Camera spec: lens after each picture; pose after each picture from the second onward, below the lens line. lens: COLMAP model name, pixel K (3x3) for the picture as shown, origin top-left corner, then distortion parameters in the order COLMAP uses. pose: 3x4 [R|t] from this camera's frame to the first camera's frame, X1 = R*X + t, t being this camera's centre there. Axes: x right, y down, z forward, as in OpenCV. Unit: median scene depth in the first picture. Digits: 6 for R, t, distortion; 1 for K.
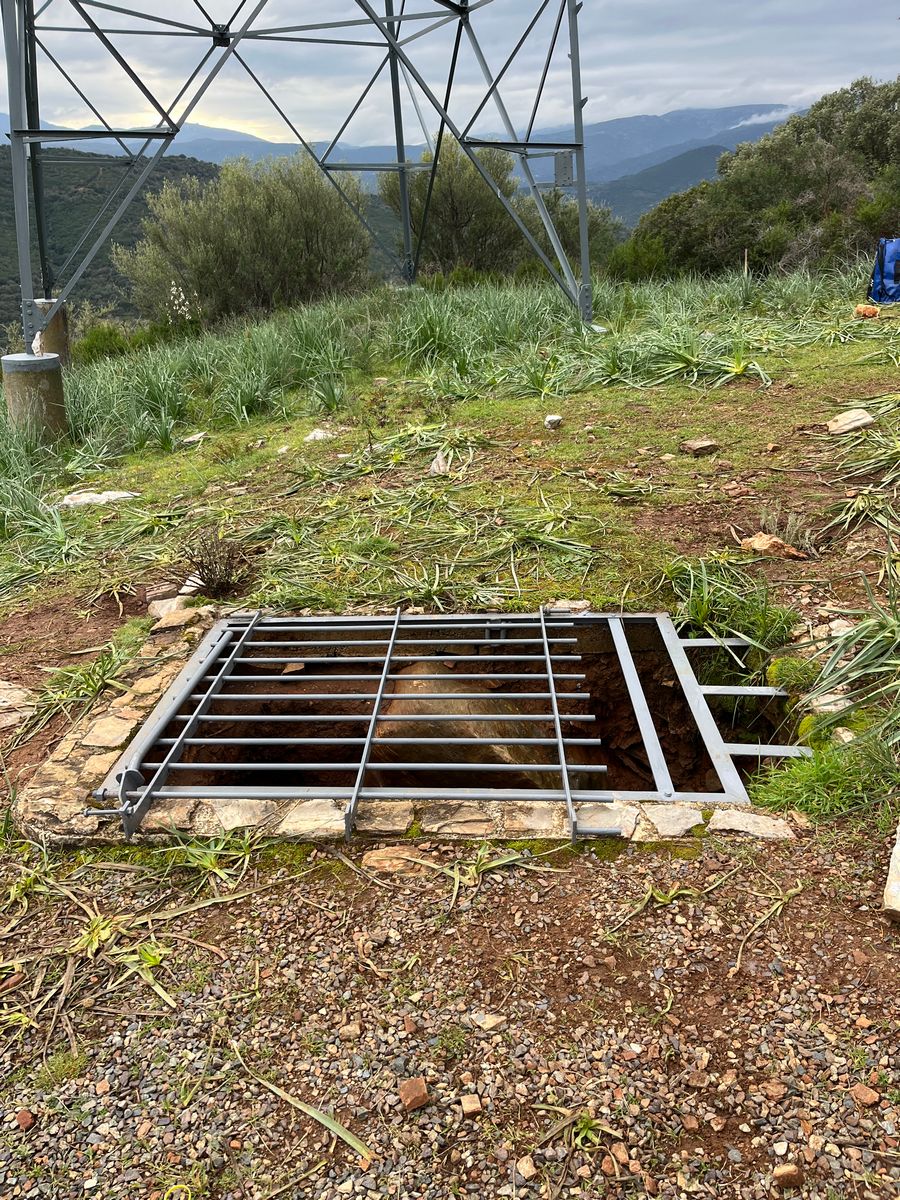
lens RADIAL K [[918.6, 0, 450.0], [0, 918.6, 600.0], [0, 0, 1]] dist [0.071295, 0.001072]
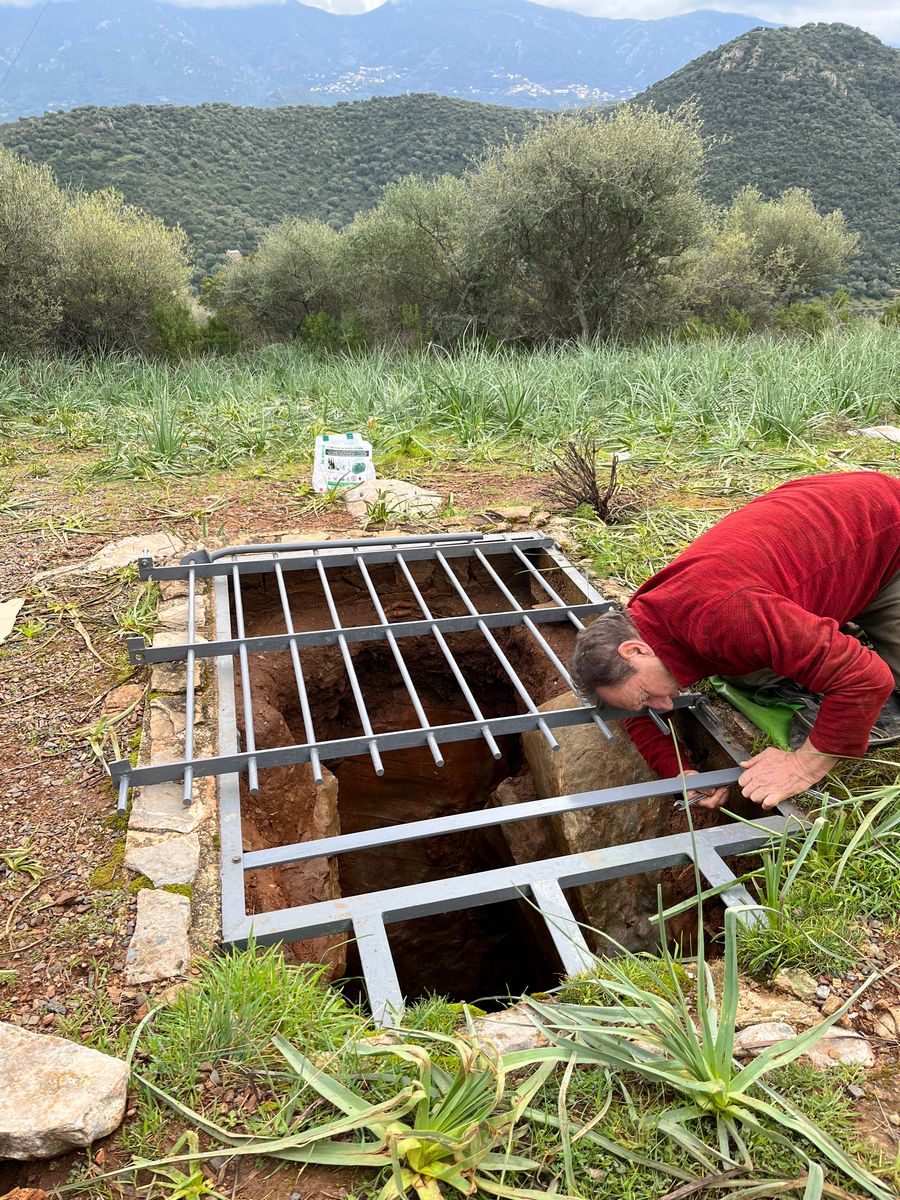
lens RADIAL K [[940.3, 0, 450.0], [0, 940.3, 600.0], [0, 0, 1]] dist [0.081783, -0.109325]
pose [[0.269117, 0.444944, -0.854167, 0.620087], [-0.375048, 0.865293, 0.332576, -0.217276], [0.887082, 0.230851, 0.399741, 0.581218]]
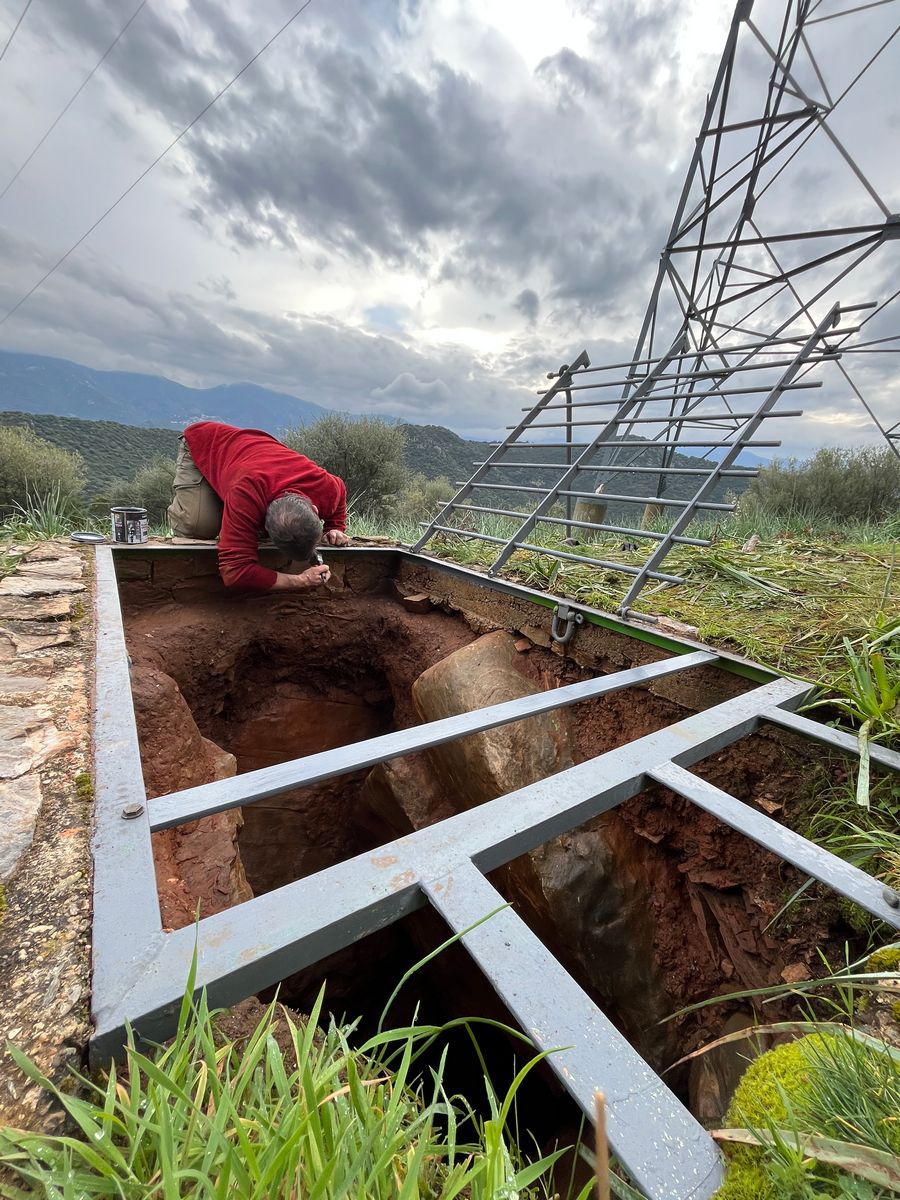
lens RADIAL K [[488.7, 0, 451.0], [0, 488.7, 595.7], [0, 0, 1]] dist [0.000907, 0.000237]
pose [[0.601093, 0.259885, -0.755743, 0.317732], [-0.406161, 0.913759, -0.008824, 0.059154], [0.688273, 0.312258, 0.654809, 0.681292]]
